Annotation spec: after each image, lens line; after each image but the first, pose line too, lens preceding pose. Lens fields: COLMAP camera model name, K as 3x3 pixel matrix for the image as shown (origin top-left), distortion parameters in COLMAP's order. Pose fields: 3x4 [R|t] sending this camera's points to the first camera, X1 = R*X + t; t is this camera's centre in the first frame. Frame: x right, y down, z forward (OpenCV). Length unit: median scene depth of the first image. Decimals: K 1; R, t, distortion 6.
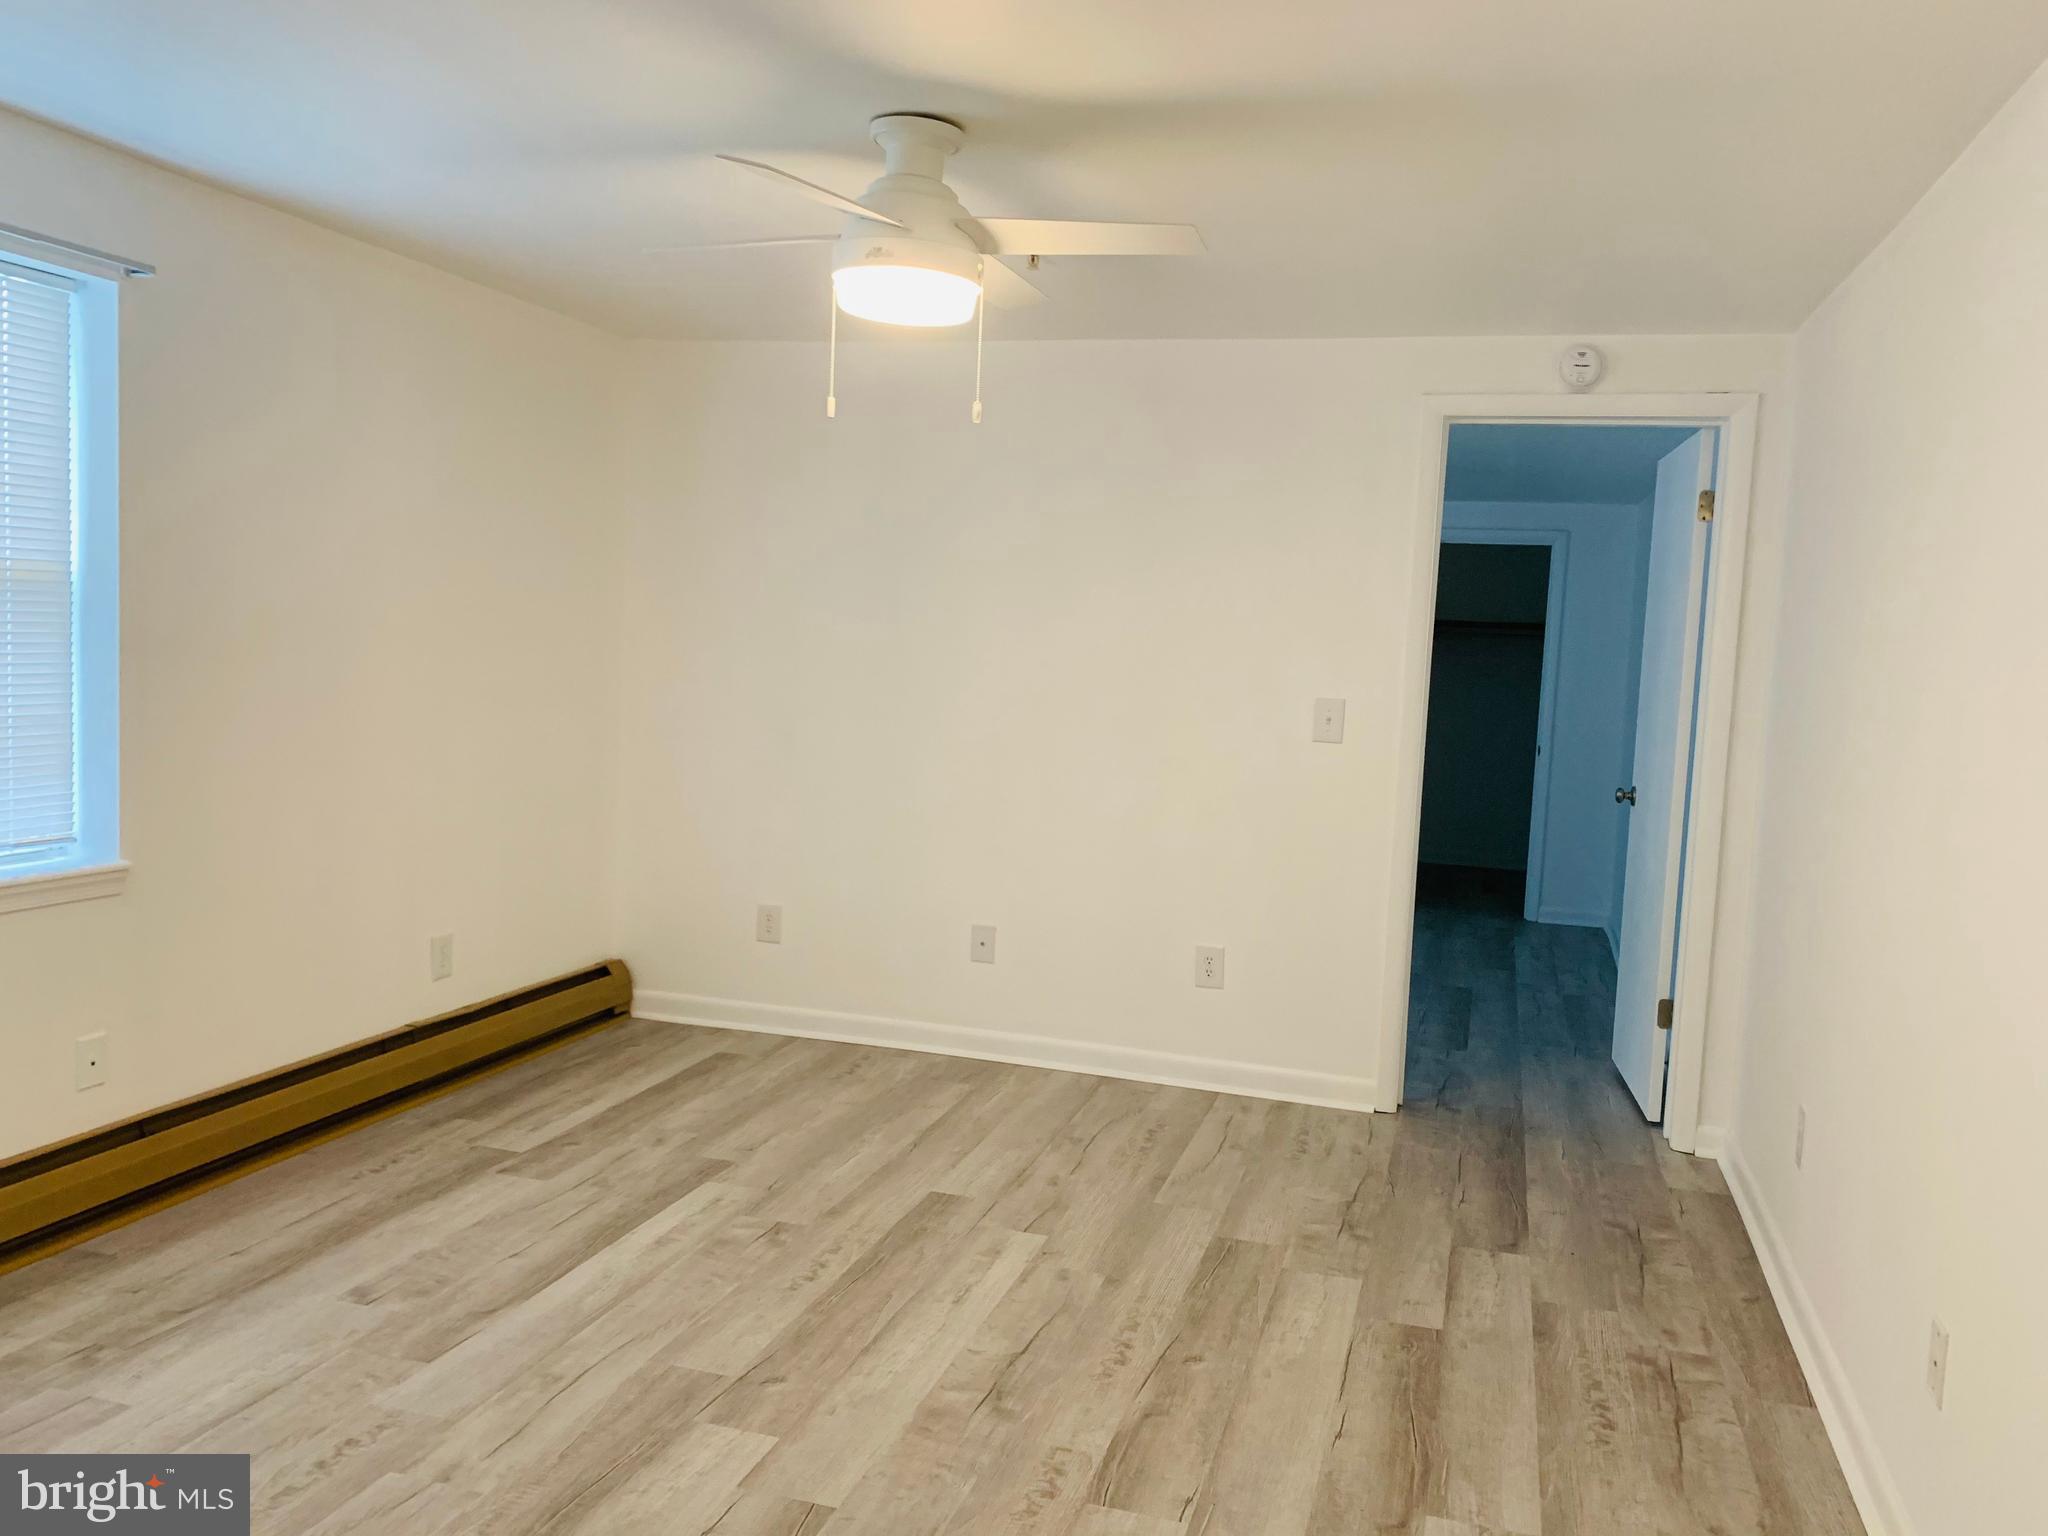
lens RADIAL K [[1551.7, 0, 1035.9], [0, 1551.7, 768.8], [0, 0, 1]] dist [0.048050, -0.052900]
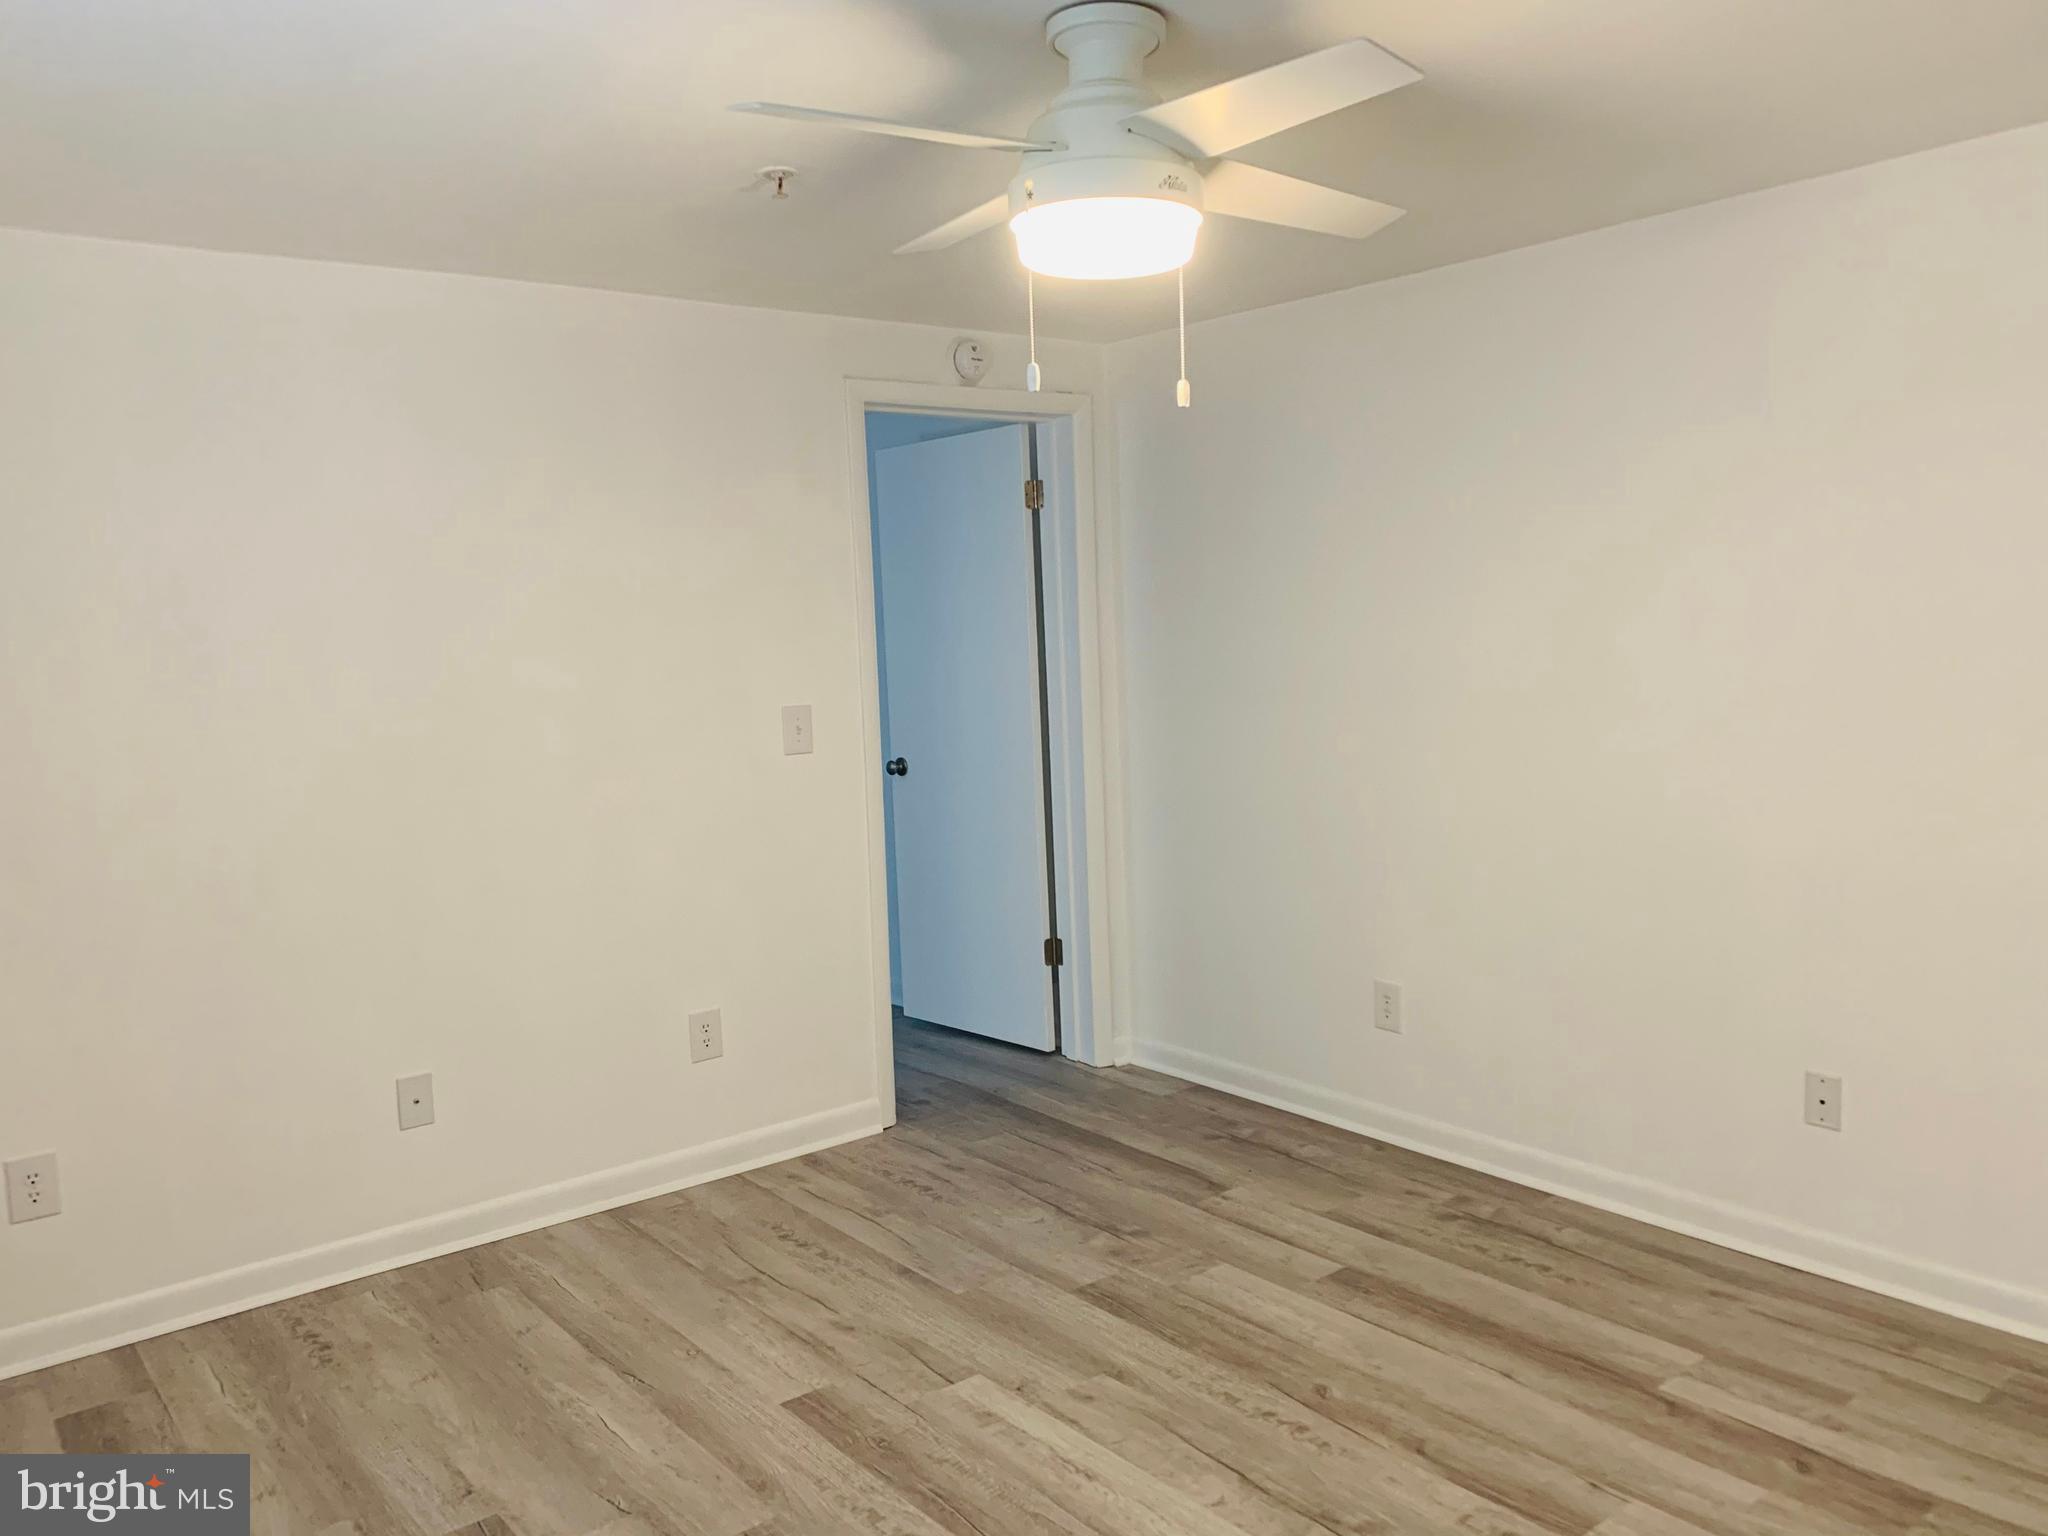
lens RADIAL K [[1551.7, 0, 1011.1], [0, 1551.7, 749.0], [0, 0, 1]] dist [0.048050, -0.052900]
pose [[0.583018, -0.140691, 0.800185, -0.573911], [0.137642, 0.987760, 0.073384, -0.085979], [-0.800715, 0.067355, 0.595247, 0.439242]]
